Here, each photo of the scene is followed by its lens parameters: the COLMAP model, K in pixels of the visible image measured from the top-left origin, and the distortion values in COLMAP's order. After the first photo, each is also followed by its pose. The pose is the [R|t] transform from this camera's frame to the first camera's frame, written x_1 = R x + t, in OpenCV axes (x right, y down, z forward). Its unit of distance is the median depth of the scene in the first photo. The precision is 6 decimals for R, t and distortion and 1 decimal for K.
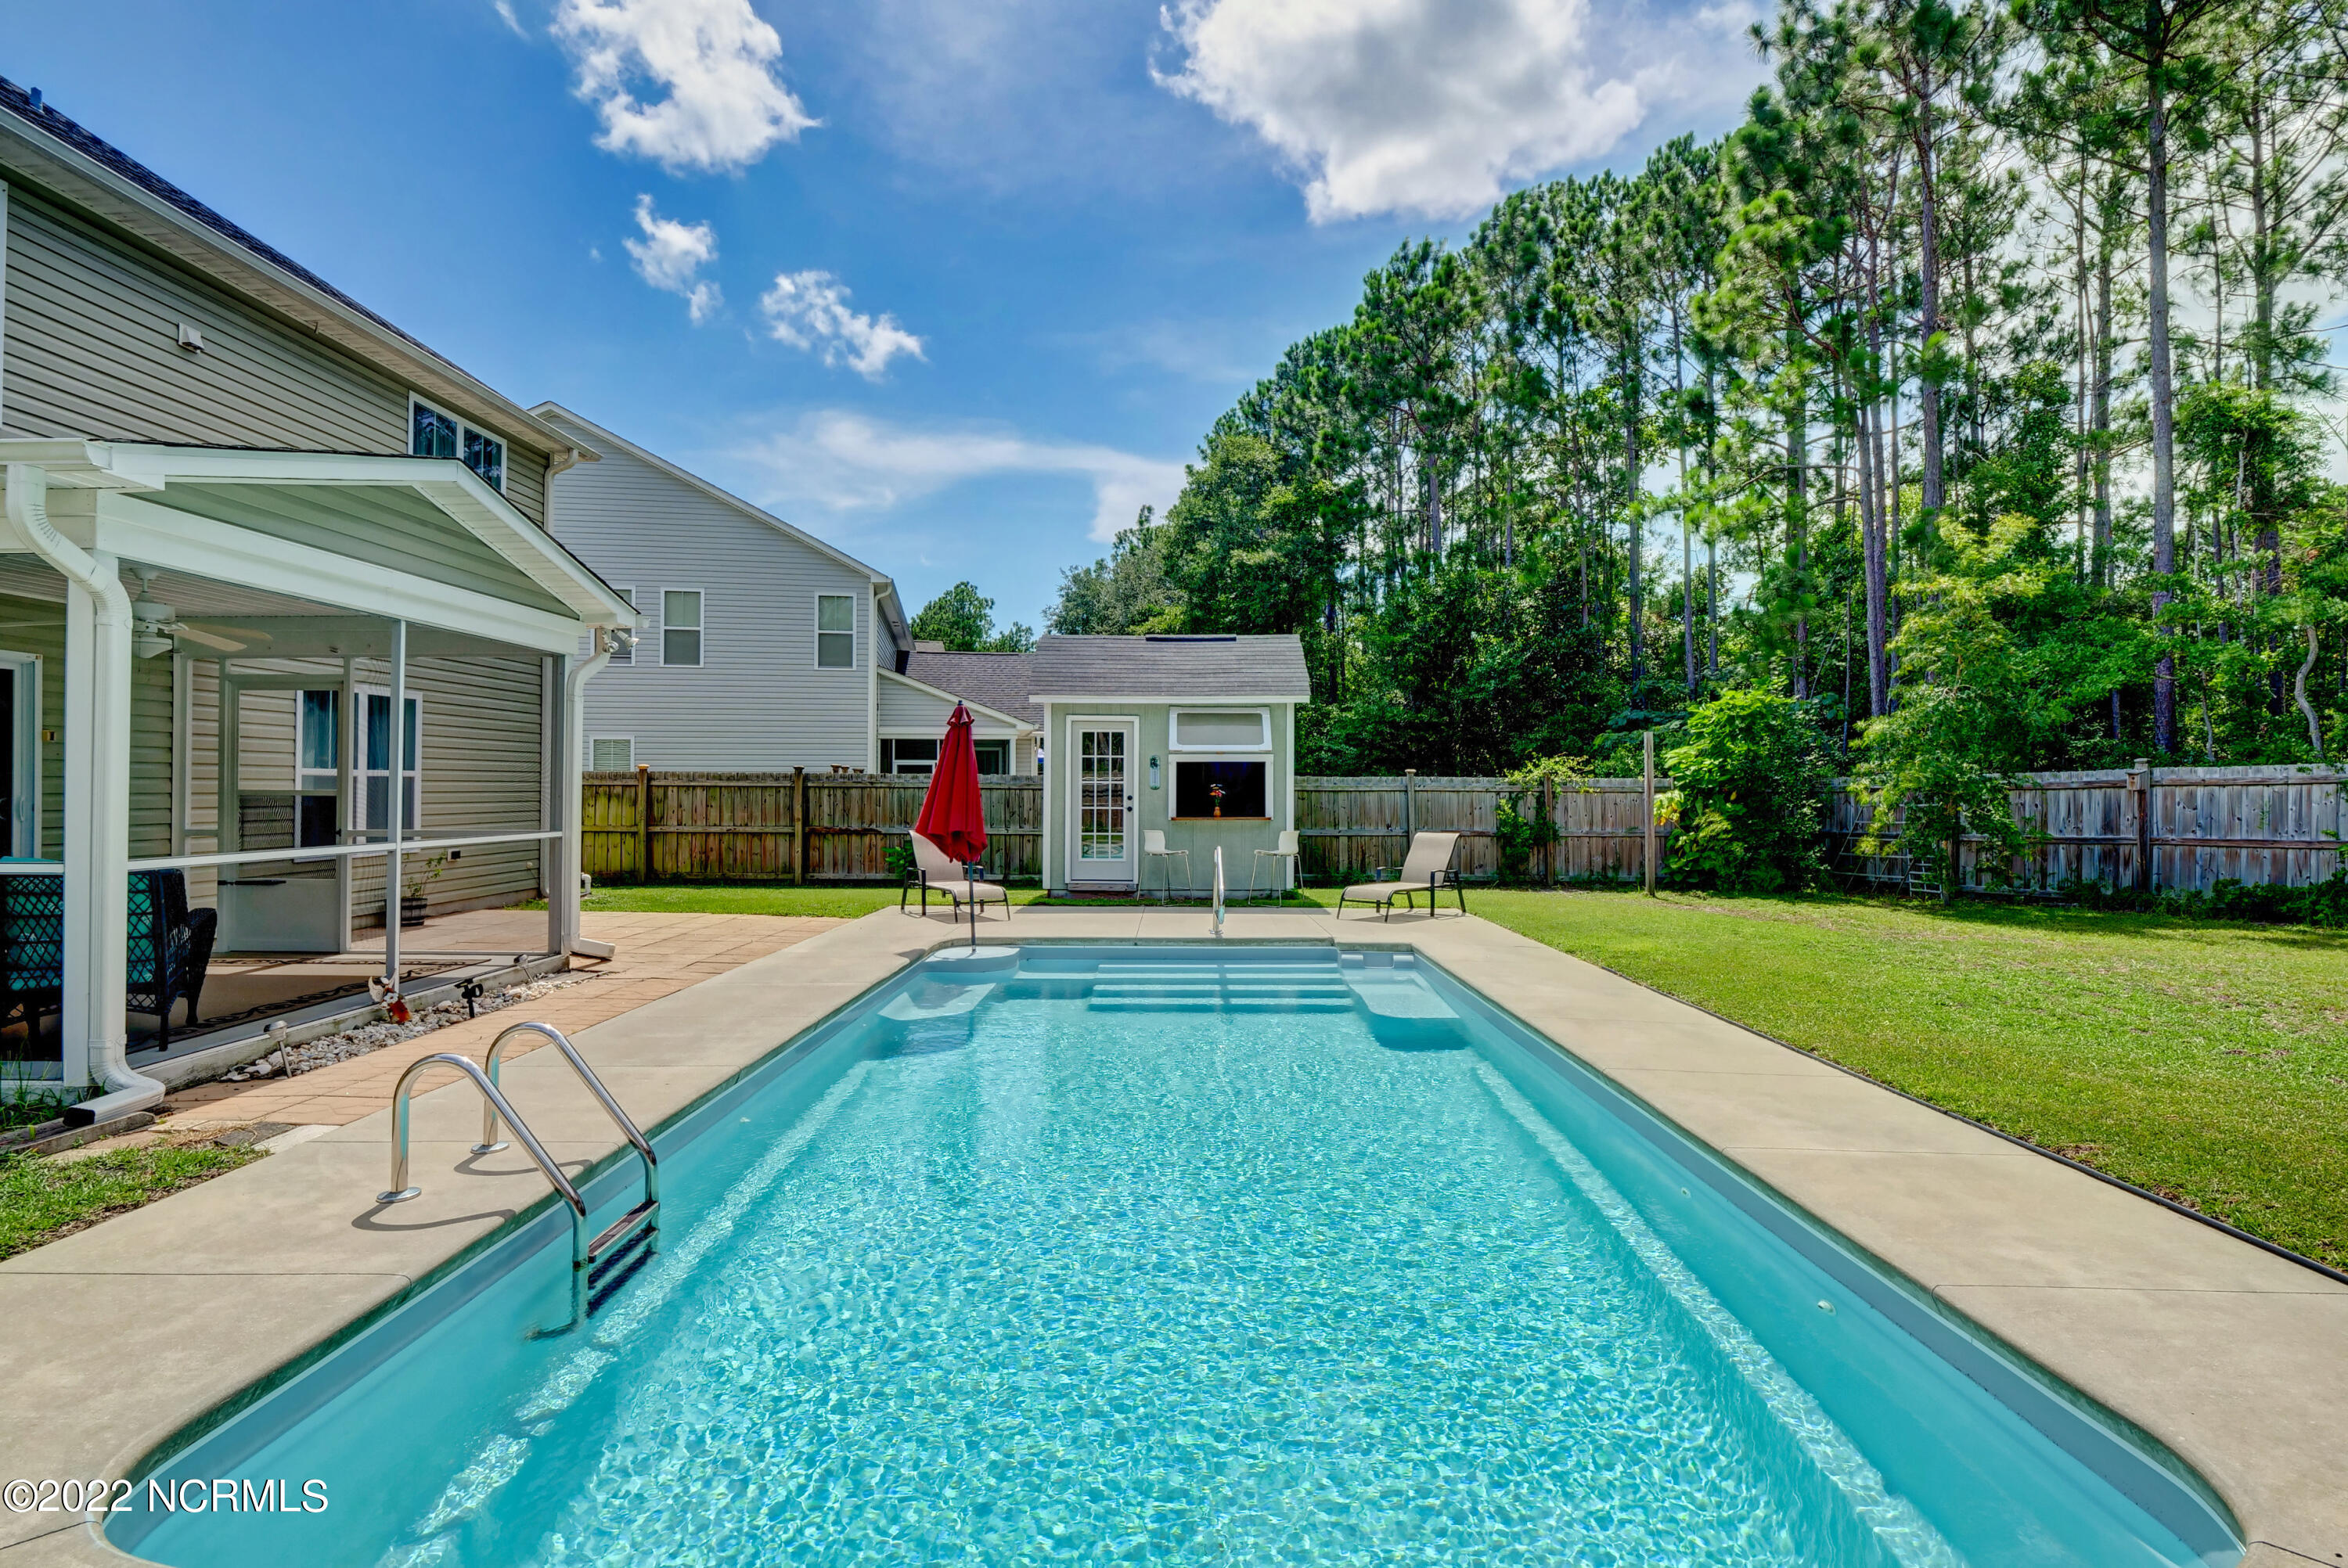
lens RADIAL K [[1140.6, 0, 1160.9], [0, 1140.6, 775.2], [0, 0, 1]] dist [-0.012240, -0.001584]
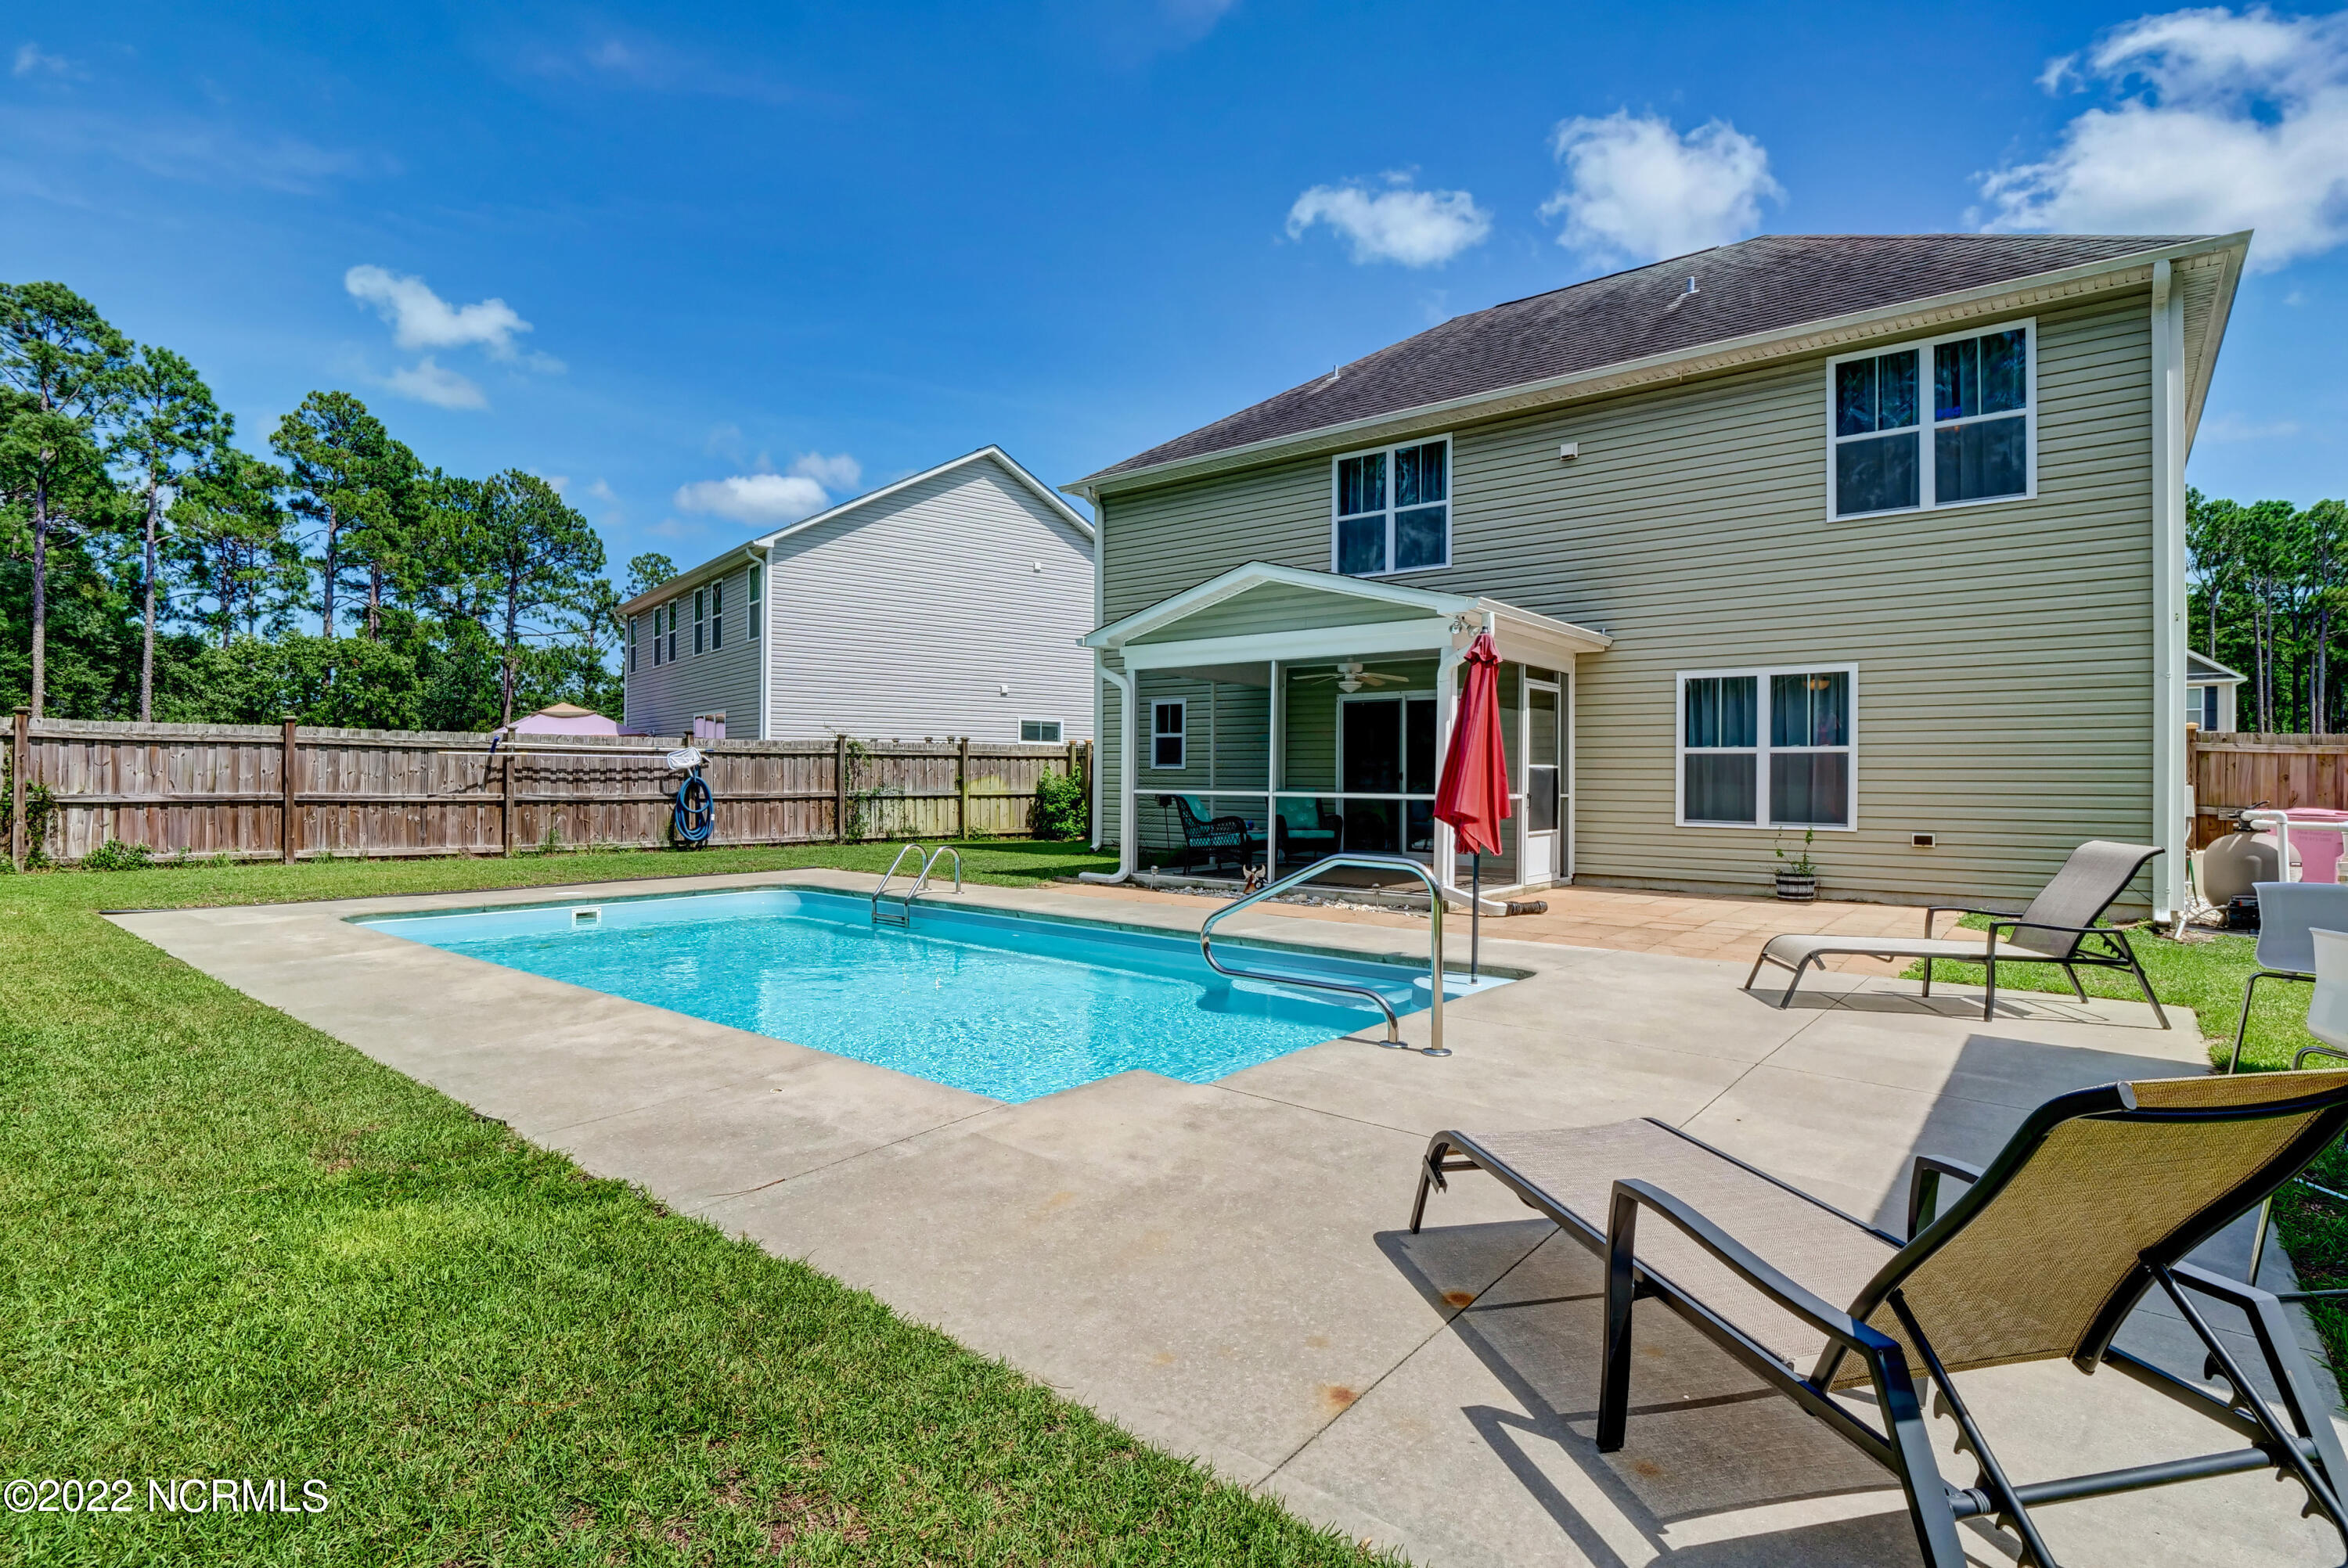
lens RADIAL K [[1140.6, 0, 1168.0], [0, 1140.6, 770.7], [0, 0, 1]] dist [-0.012240, -0.001584]
pose [[-0.625897, -0.010704, -0.779832, 0.358403], [0.000177, 0.999904, -0.013866, 0.024094], [0.779906, -0.008816, -0.625835, 0.915688]]
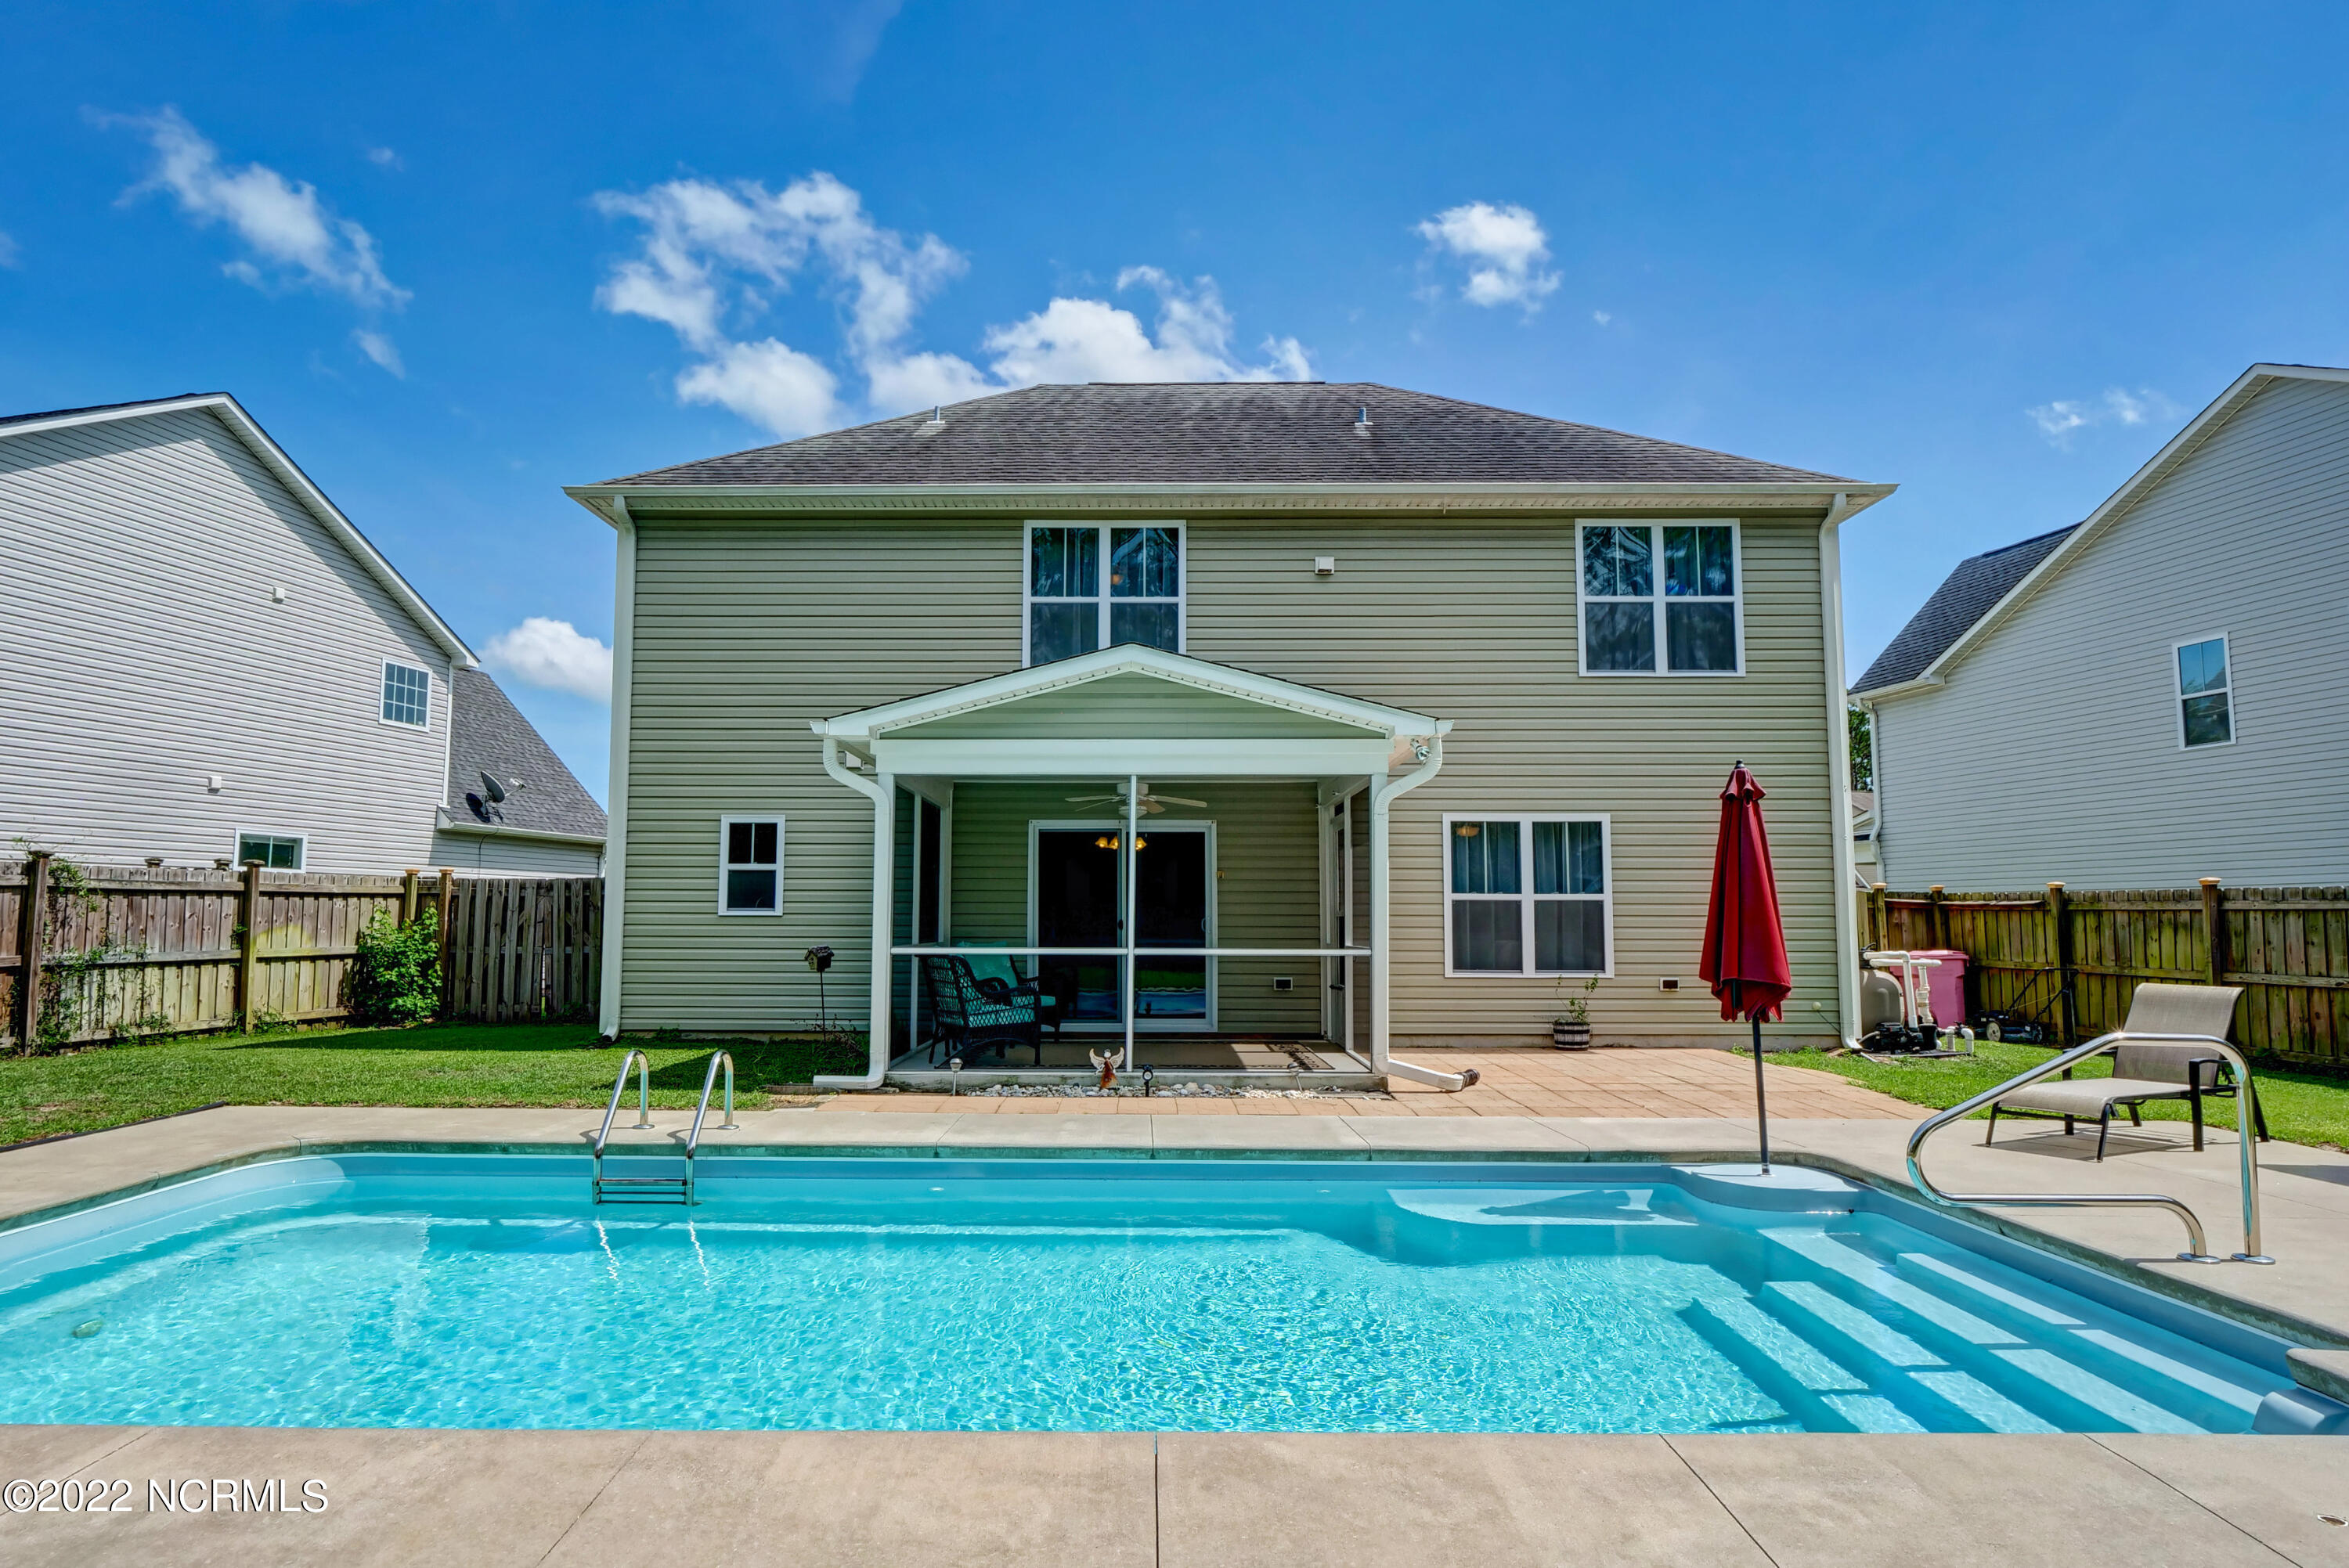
lens RADIAL K [[1320.6, 0, 1138.8], [0, 1320.6, 803.3], [0, 0, 1]] dist [-0.003126, -0.002073]
pose [[-0.004410, -0.091447, -0.995800, 0.390251], [0.008276, 0.995772, -0.091481, 0.015182], [0.999956, -0.008645, -0.003634, 0.478431]]
